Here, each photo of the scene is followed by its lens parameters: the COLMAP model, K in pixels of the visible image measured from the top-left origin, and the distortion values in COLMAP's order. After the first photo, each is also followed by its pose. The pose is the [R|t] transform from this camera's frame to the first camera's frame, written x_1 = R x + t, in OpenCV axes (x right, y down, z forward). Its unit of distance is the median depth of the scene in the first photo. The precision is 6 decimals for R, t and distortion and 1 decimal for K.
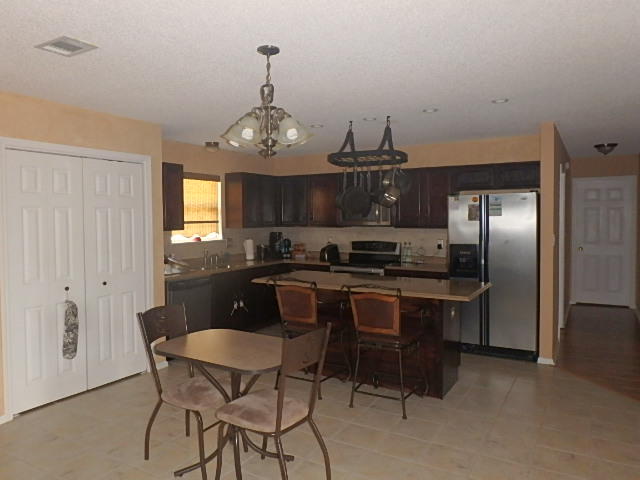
lens RADIAL K [[462.0, 0, 318.0], [0, 462.0, 238.3], [0, 0, 1]] dist [-0.029447, 0.000878]
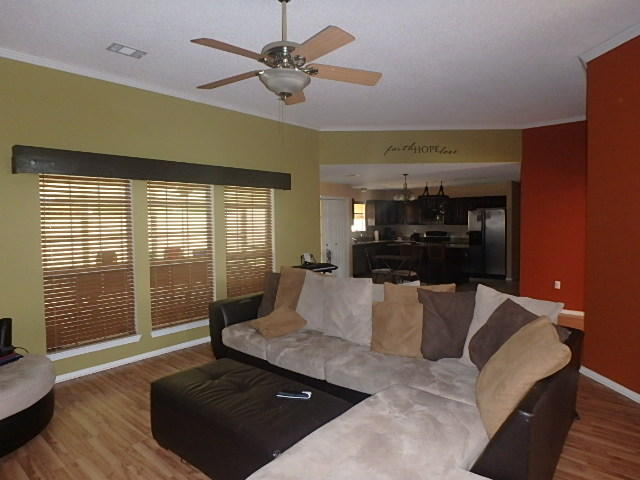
lens RADIAL K [[399.6, 0, 319.6], [0, 399.6, 239.9], [0, 0, 1]] dist [-0.031242, 0.002050]
pose [[0.985265, 0.004639, -0.170973, -0.100157], [-0.003814, 0.999979, 0.005150, 0.040703], [0.170994, -0.004422, 0.985262, -0.947779]]
